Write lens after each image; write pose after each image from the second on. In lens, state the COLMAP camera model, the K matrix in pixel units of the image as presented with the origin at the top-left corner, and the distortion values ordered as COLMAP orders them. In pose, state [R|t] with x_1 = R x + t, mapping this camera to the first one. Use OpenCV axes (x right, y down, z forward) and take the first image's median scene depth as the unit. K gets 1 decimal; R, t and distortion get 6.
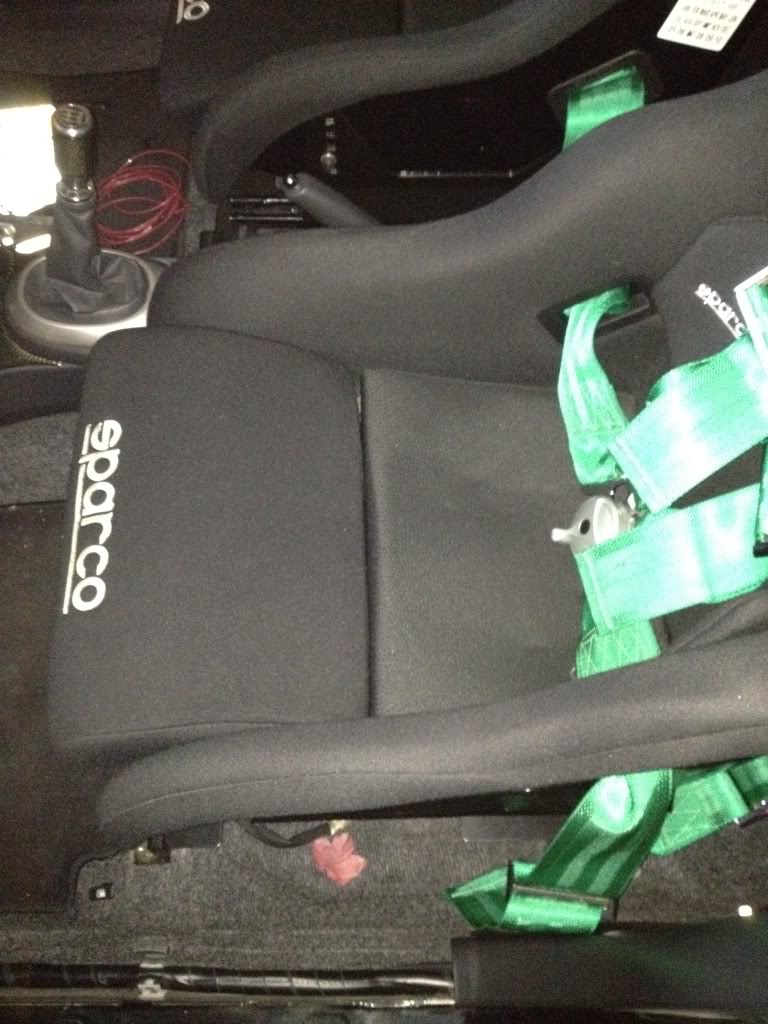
lens RADIAL K [[999.6, 0, 384.0], [0, 999.6, 512.0], [0, 0, 1]] dist [0.180068, -0.286098]
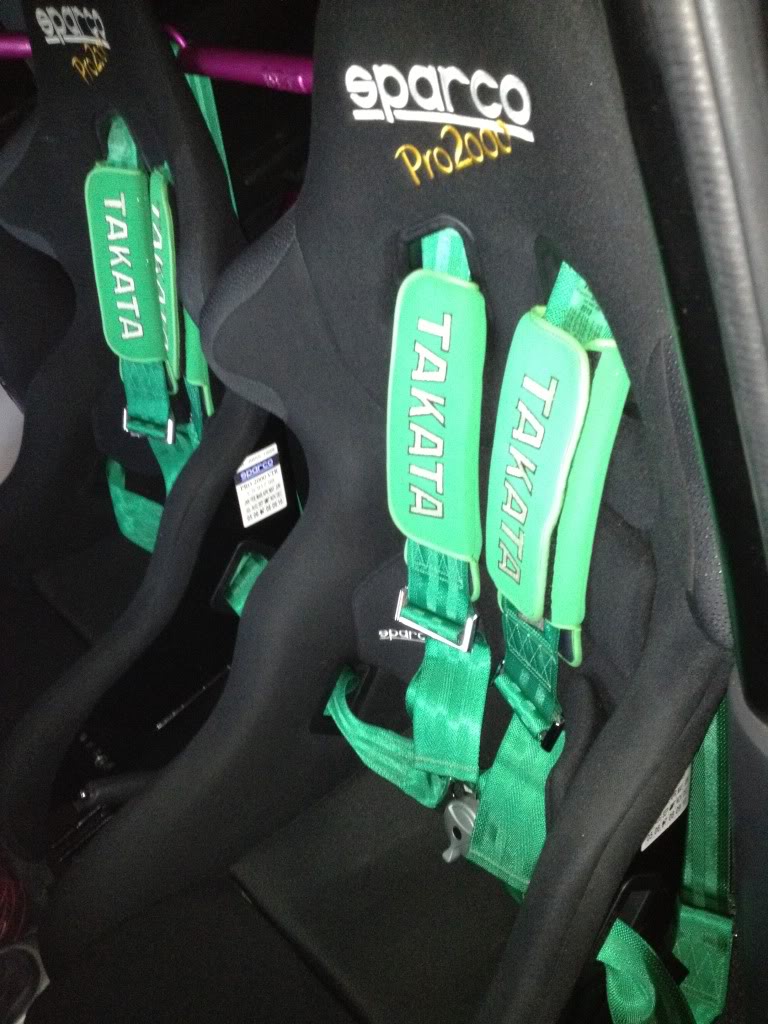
lens RADIAL K [[997.4, 0, 379.8], [0, 997.4, 507.5], [0, 0, 1]] dist [0.130985, -0.293516]
pose [[0.727094, -0.619145, 0.296638, 0.019506], [0.686342, 0.645201, -0.335635, 0.101099], [0.016415, 0.447633, 0.894067, -0.223591]]
